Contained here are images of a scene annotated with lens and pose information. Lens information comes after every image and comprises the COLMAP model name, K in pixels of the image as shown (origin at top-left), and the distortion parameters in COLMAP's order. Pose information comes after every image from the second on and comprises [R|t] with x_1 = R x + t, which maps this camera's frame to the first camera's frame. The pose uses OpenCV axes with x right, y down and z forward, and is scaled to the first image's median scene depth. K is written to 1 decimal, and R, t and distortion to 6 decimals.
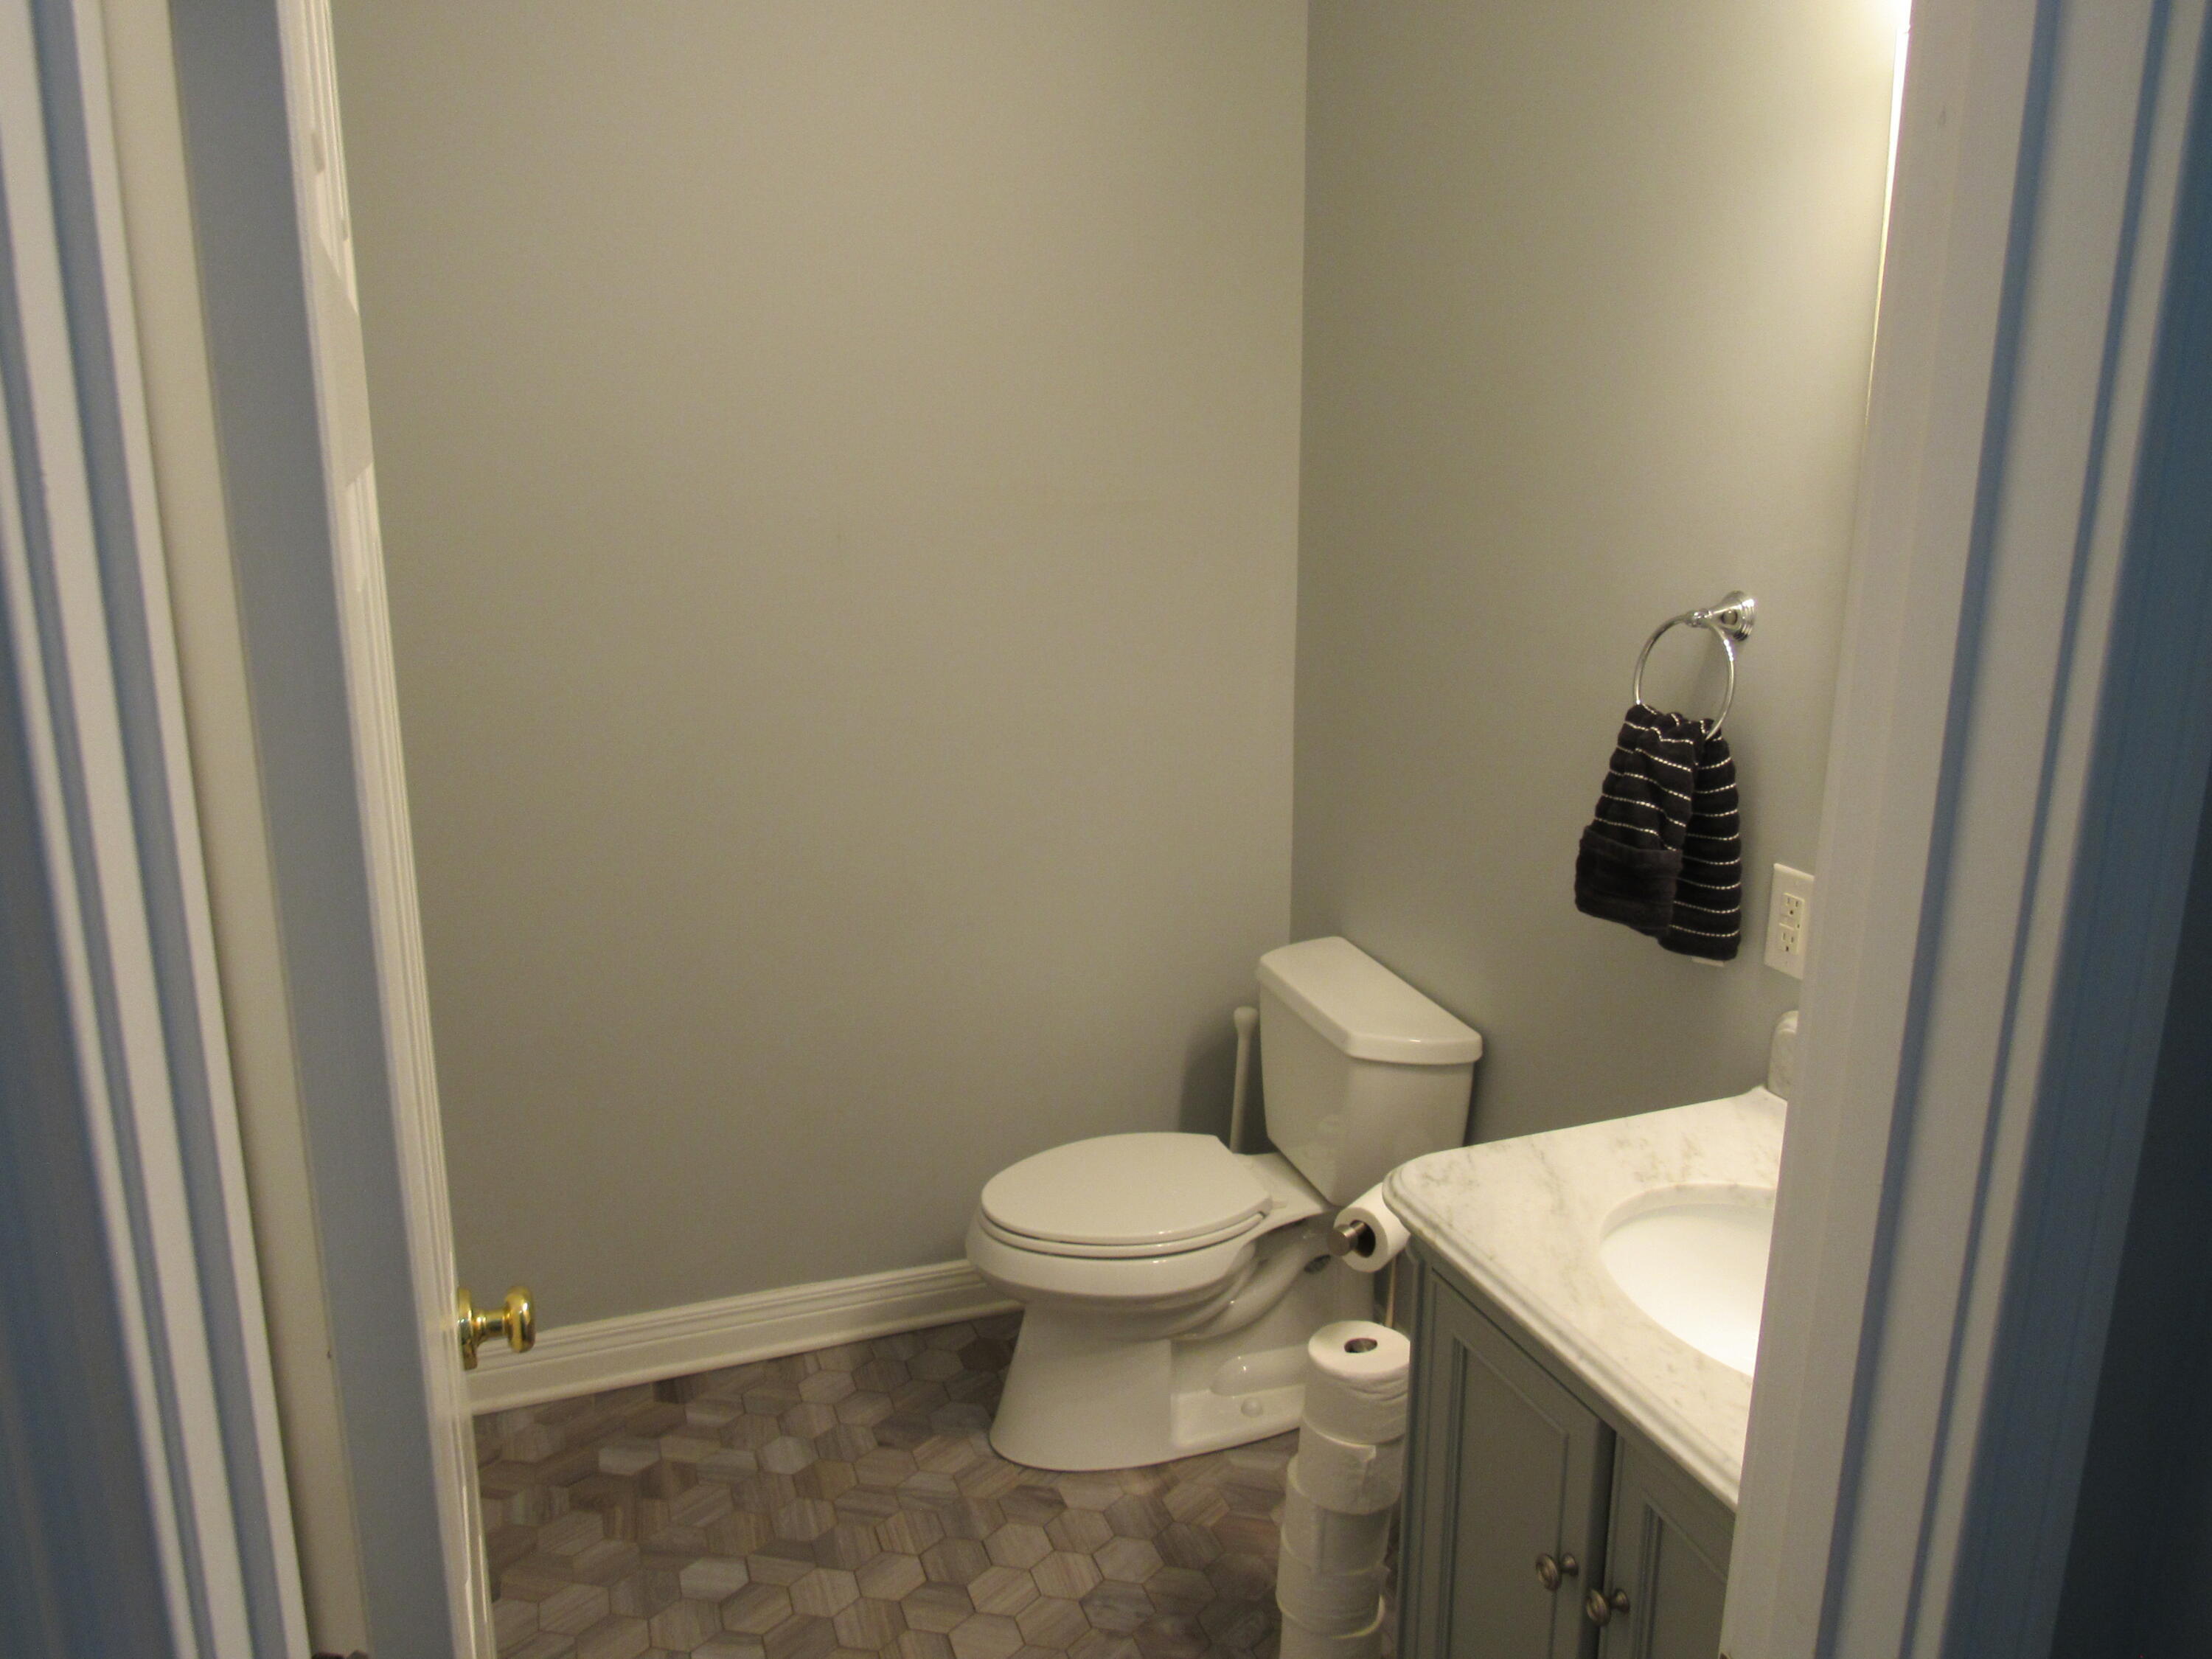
lens RADIAL K [[1583.1, 0, 1105.7], [0, 1583.1, 838.3], [0, 0, 1]] dist [-0.031787, 0.013101]
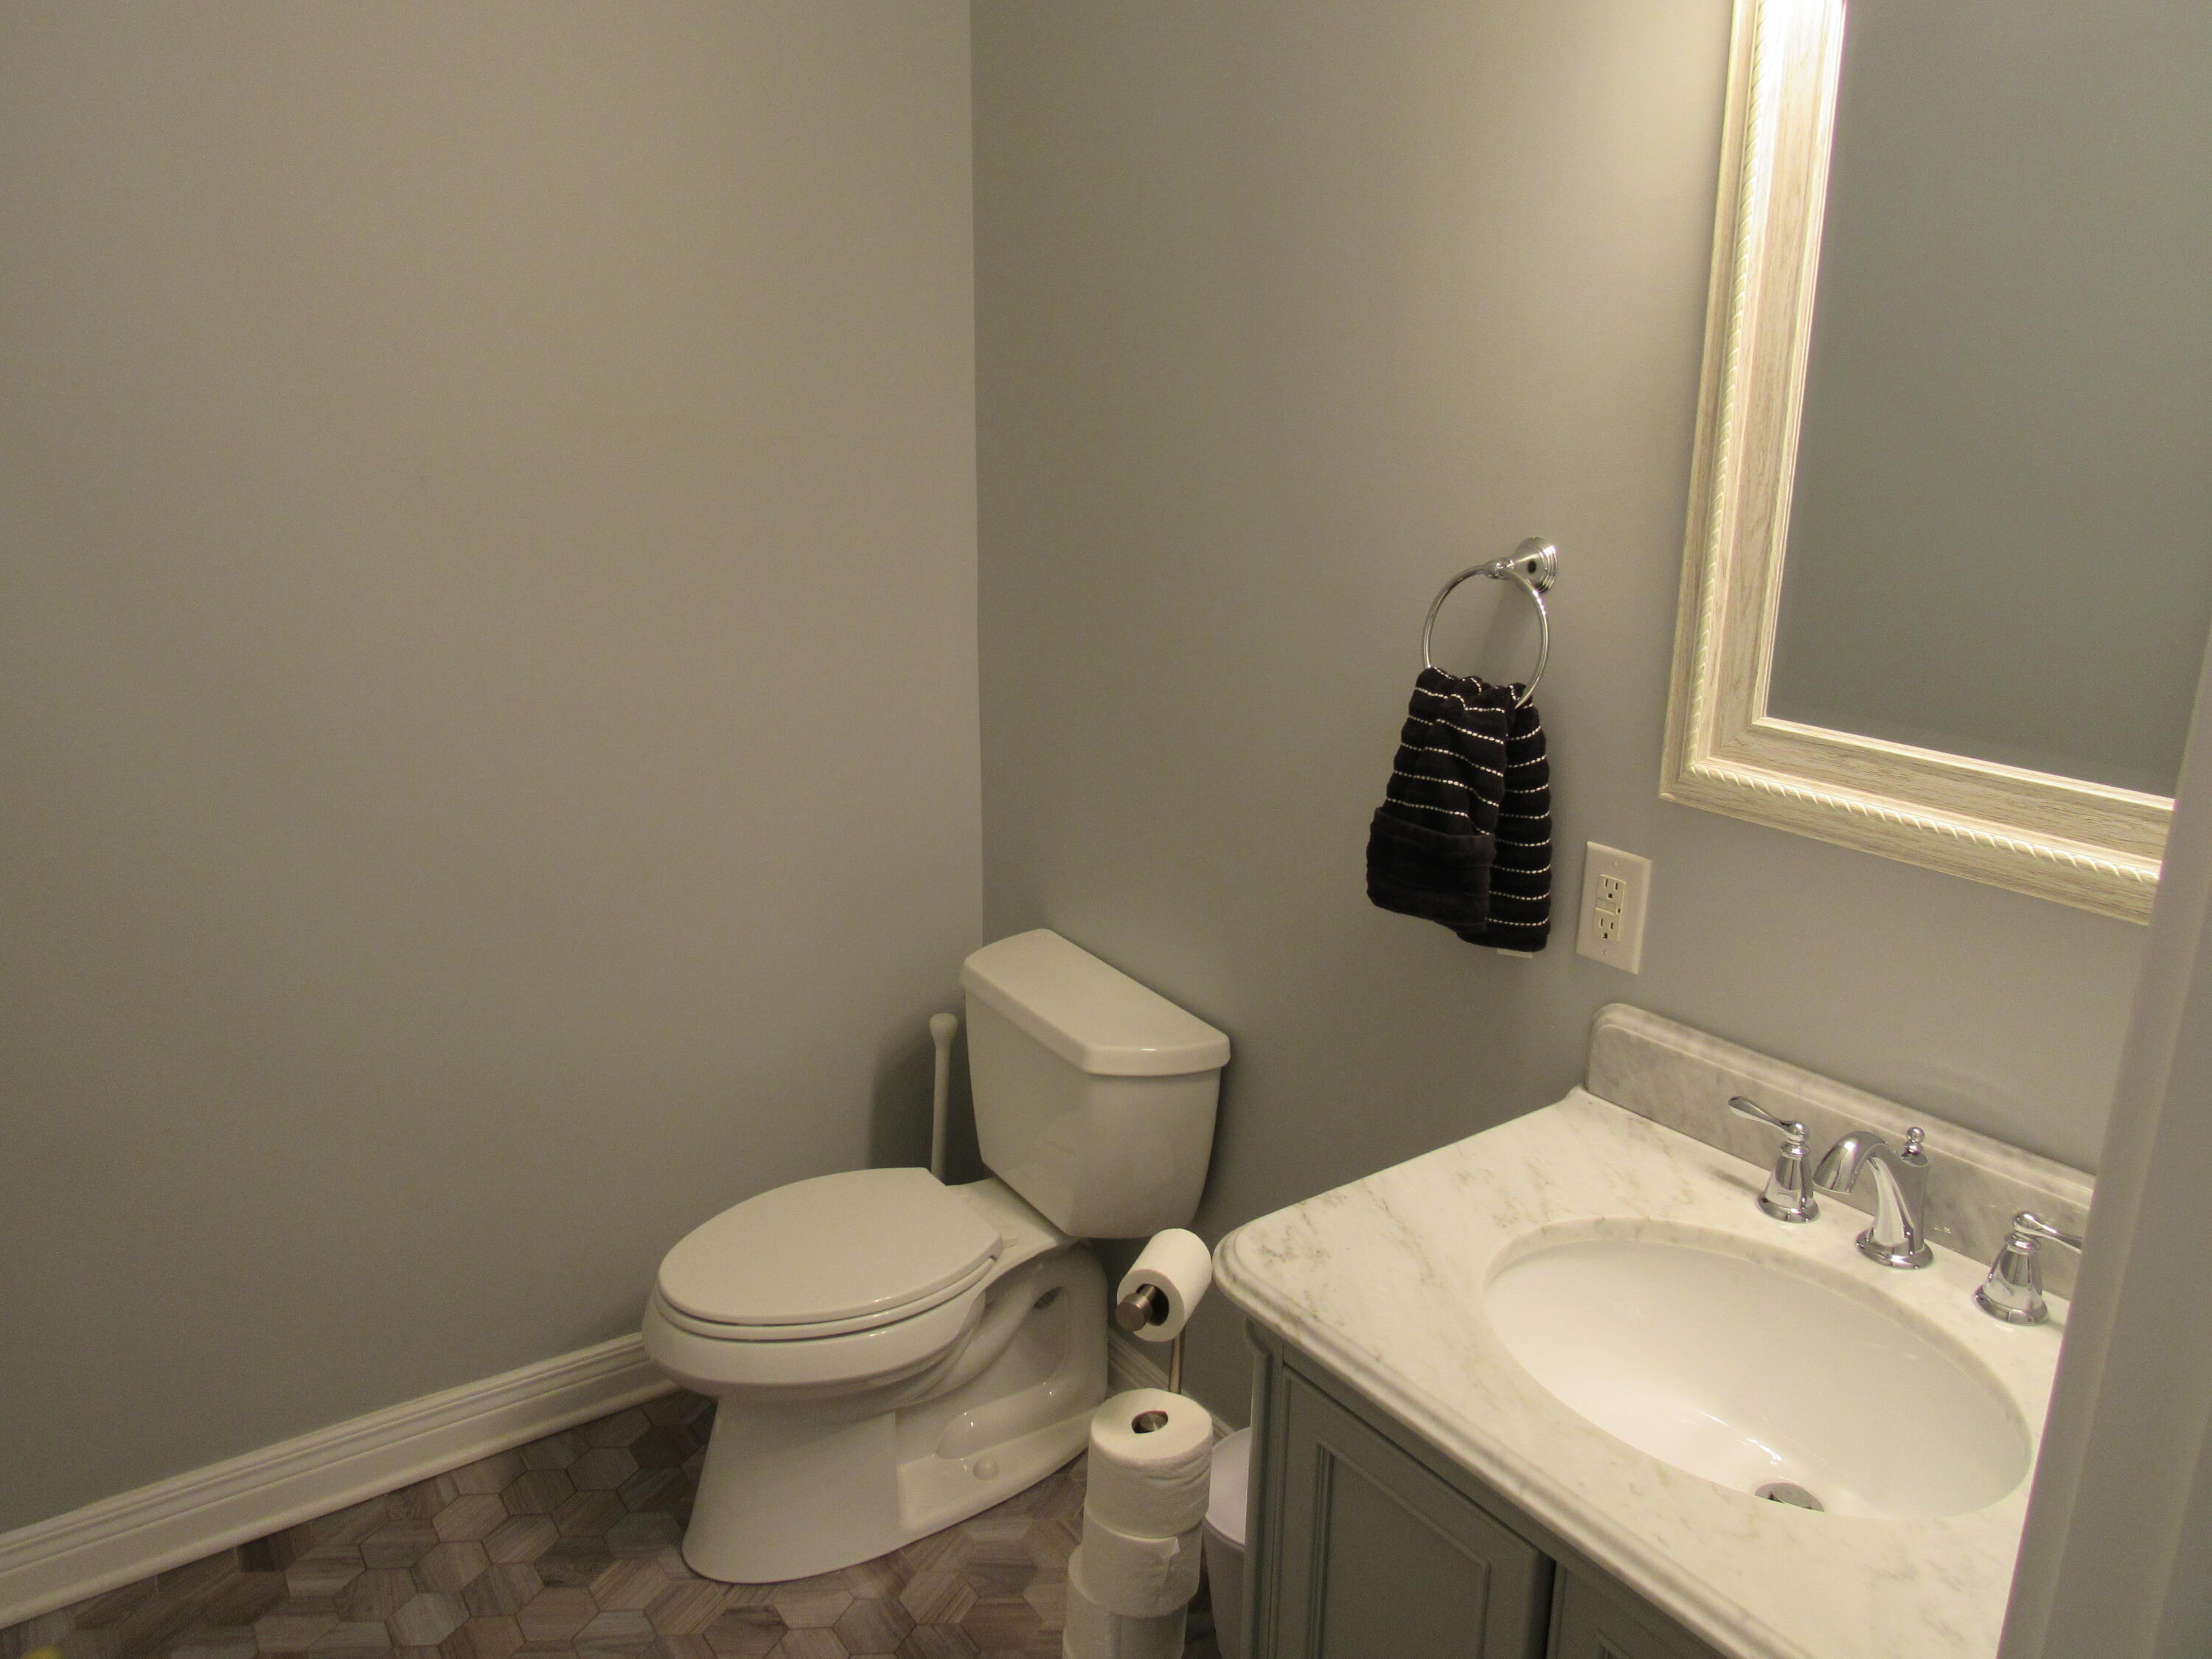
lens RADIAL K [[1583.1, 0, 1105.7], [0, 1583.1, 838.3], [0, 0, 1]] dist [-0.031787, 0.013101]
pose [[0.964669, -0.057649, 0.257079, -0.065954], [0.048657, 0.997965, 0.041206, -0.033834], [-0.258932, -0.027242, 0.965511, 0.187900]]
